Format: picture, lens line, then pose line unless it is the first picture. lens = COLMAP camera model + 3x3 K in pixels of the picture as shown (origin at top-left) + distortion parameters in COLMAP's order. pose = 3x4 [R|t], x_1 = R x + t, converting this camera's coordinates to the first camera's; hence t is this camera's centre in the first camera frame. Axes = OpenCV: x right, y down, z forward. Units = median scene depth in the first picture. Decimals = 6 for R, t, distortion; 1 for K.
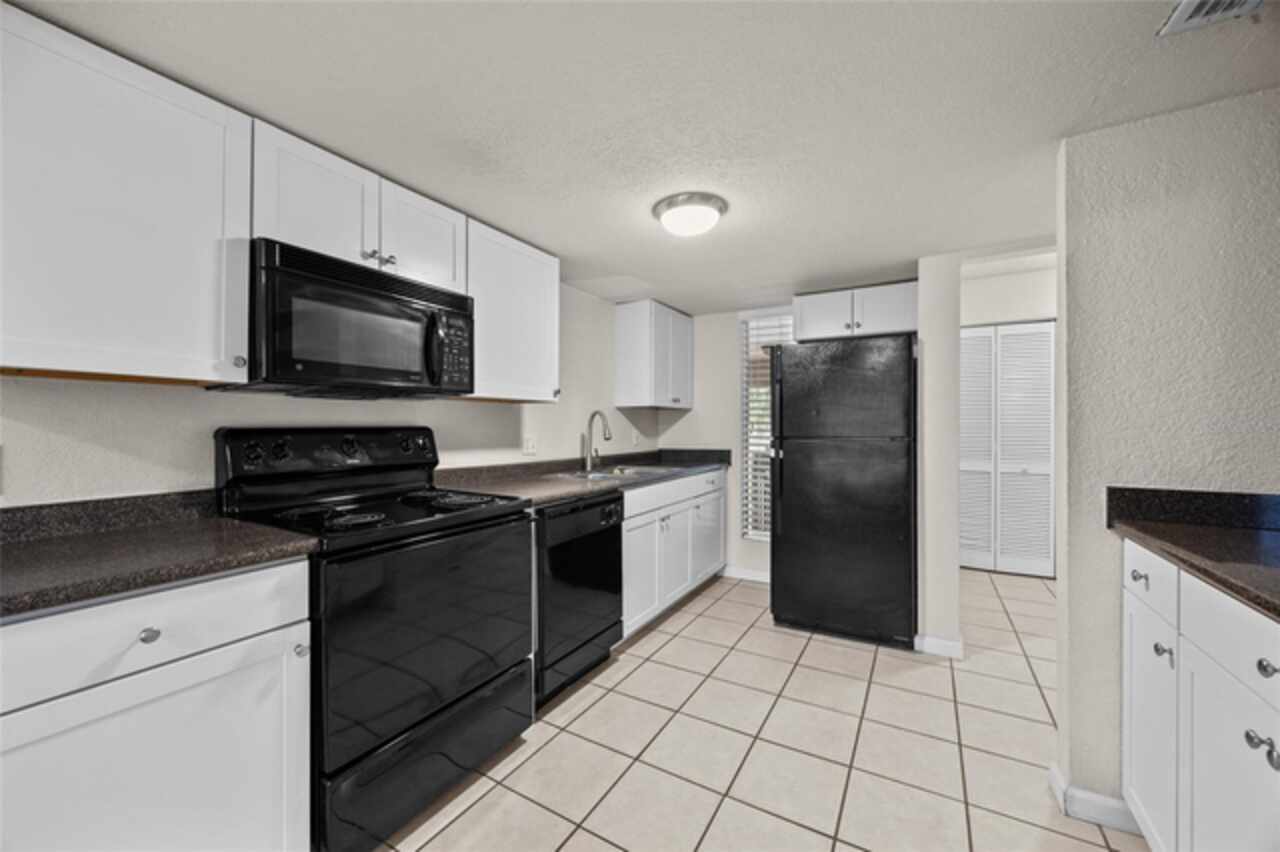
lens RADIAL K [[492.2, 0, 638.0], [0, 492.2, 427.6], [0, 0, 1]] dist [-0.000321, -0.000705]
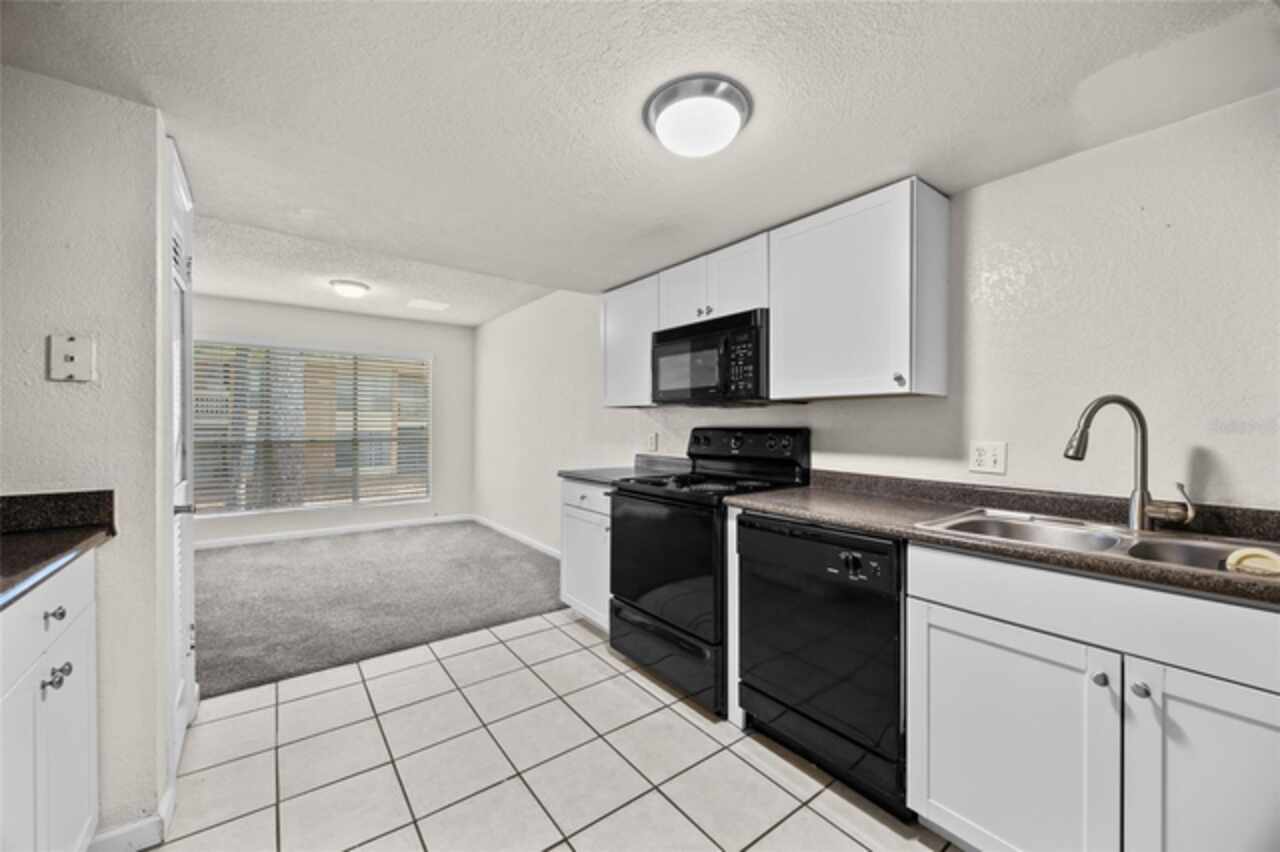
lens RADIAL K [[492.2, 0, 638.7], [0, 492.2, 424.9], [0, 0, 1]] dist [-0.000321, -0.000705]
pose [[-0.385213, 0.004397, -0.922817, 0.758767], [-0.003820, 0.999972, 0.006359, -0.013886], [0.922820, 0.005975, -0.385185, 1.165553]]
